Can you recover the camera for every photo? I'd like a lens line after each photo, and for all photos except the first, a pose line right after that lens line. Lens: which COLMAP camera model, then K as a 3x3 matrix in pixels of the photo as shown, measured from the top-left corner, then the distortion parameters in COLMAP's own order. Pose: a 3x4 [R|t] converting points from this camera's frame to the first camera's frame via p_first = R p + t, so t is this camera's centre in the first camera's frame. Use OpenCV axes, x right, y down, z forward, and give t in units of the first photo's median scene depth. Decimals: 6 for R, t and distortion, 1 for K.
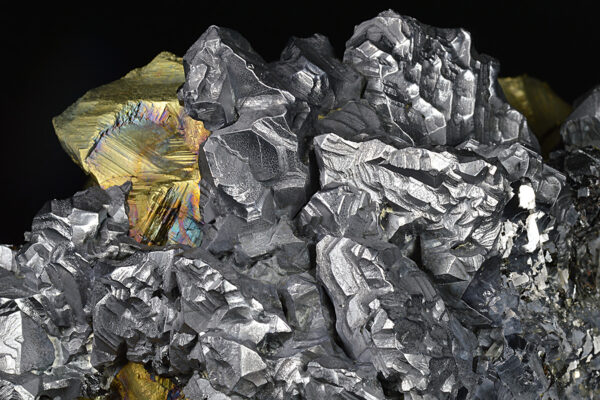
lens RADIAL K [[1667.4, 0, 299.9], [0, 1667.4, 199.8], [0, 0, 1]] dist [-0.042957, 0.000000]
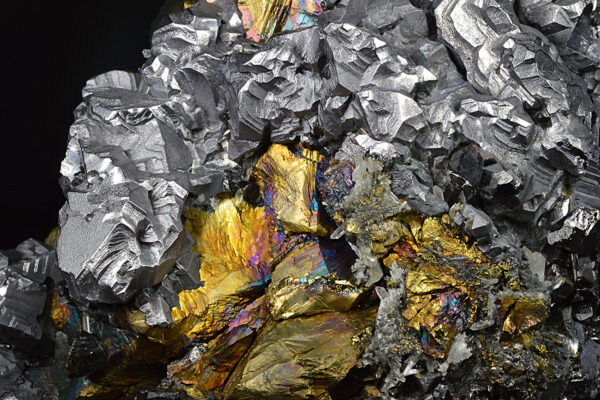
lens RADIAL K [[1667.4, 0, 300.1], [0, 1667.4, 200.1], [0, 0, 1]] dist [-0.042957, 0.000000]
pose [[0.976679, -0.127094, 0.173046, -0.280464], [0.137458, 0.989283, -0.049237, 0.191107], [-0.164934, 0.071875, 0.983682, -0.049607]]
